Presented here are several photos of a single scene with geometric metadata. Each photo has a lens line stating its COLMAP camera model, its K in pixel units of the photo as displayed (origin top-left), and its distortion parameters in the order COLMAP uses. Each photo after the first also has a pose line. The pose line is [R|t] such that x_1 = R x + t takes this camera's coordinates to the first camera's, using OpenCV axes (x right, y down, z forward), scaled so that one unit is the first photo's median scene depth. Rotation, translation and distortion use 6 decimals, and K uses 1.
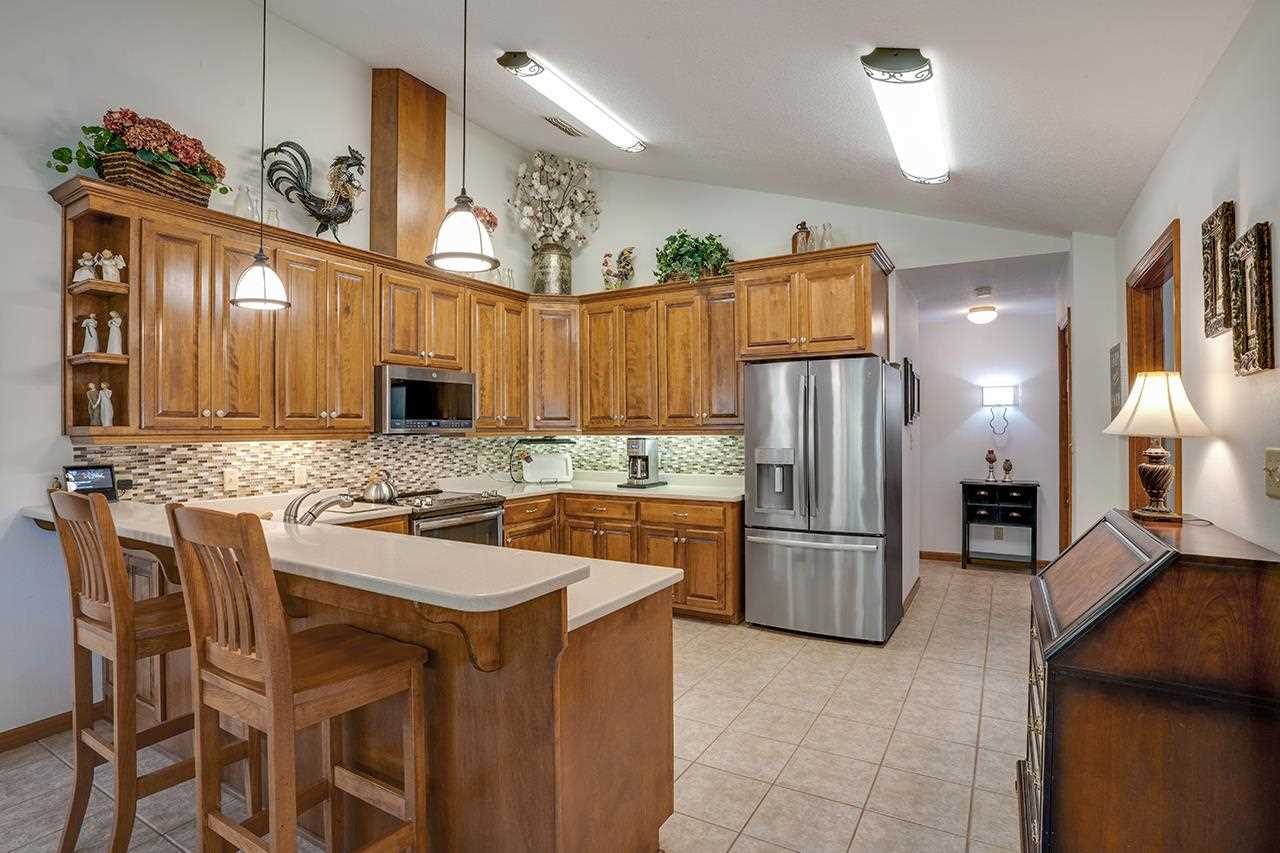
lens RADIAL K [[627.7, 0, 629.6], [0, 627.7, 425.6], [0, 0, 1]] dist [-0.053876, 0.015414]
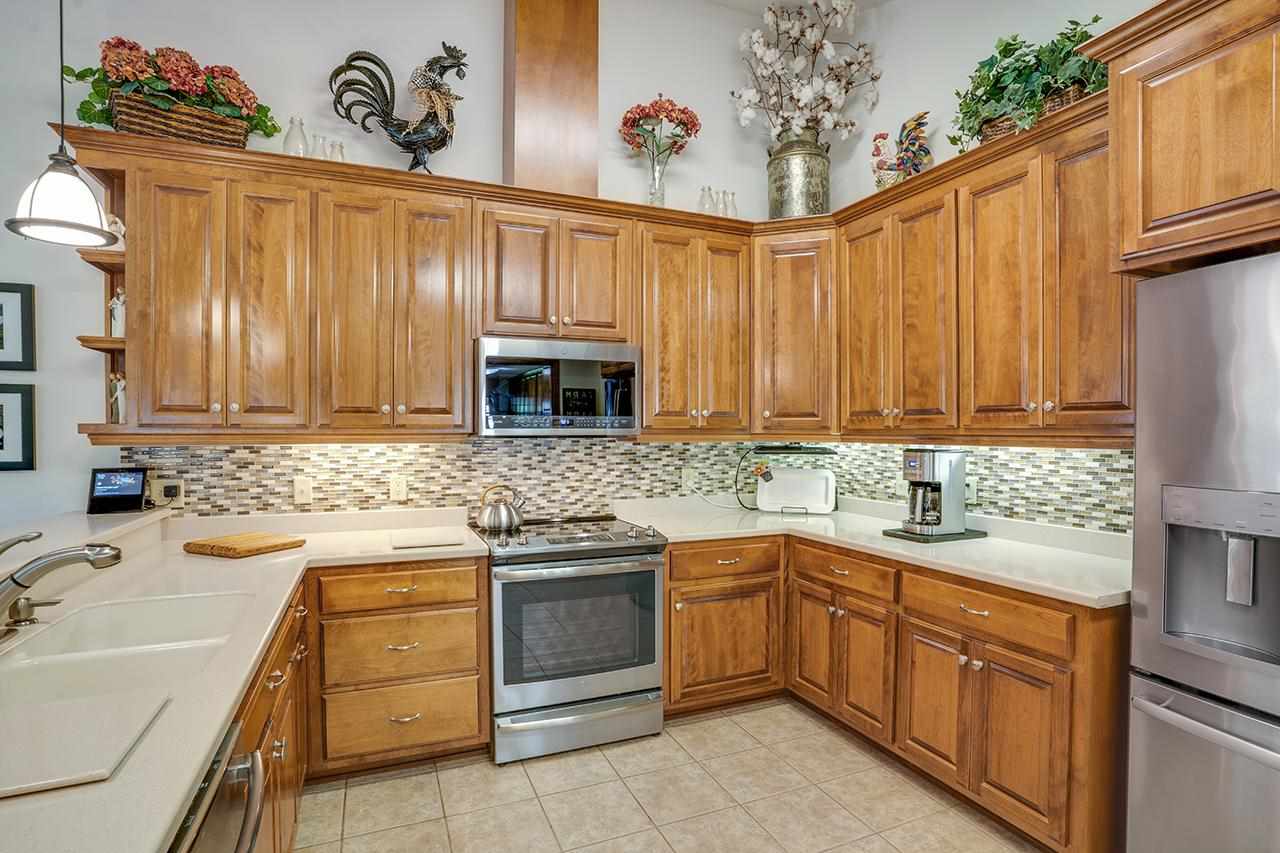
lens RADIAL K [[627.7, 0, 650.2], [0, 627.7, 438.1], [0, 0, 1]] dist [-0.053876, 0.015414]
pose [[0.815178, 0.015917, -0.578991, 0.143598], [-0.005422, 0.999788, 0.019851, 0.000521], [0.579185, -0.013042, 0.815092, 0.447611]]
